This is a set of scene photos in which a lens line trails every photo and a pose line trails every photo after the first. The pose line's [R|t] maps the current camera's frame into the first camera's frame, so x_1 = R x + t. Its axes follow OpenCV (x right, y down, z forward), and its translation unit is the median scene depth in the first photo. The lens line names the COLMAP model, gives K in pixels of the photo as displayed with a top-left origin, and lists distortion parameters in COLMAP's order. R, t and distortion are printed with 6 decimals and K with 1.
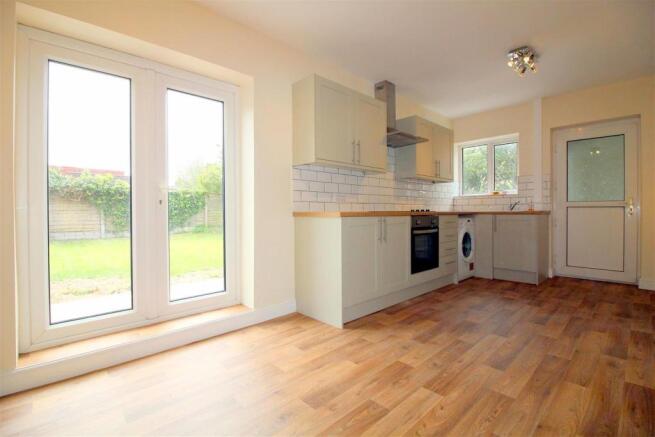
lens RADIAL K [[312.7, 0, 334.2], [0, 312.7, 217.0], [0, 0, 1]] dist [0.002739, -0.000488]
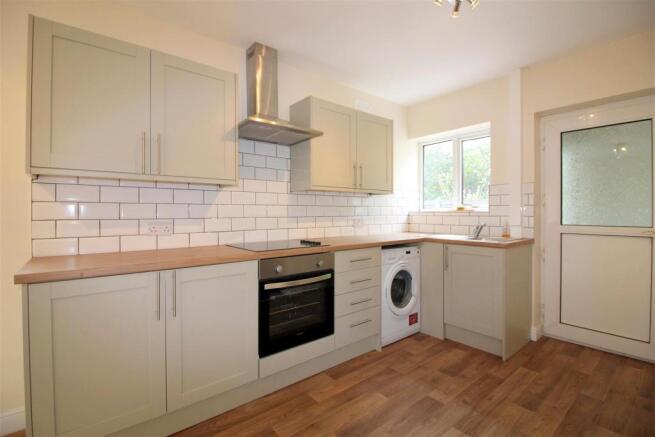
lens RADIAL K [[312.7, 0, 334.3], [0, 312.7, 215.6], [0, 0, 1]] dist [0.002739, -0.000488]
pose [[0.997008, 0.002690, -0.077248, 0.328124], [-0.003093, 0.999982, -0.005092, -0.064114], [0.077233, 0.005316, 0.996999, 0.316072]]
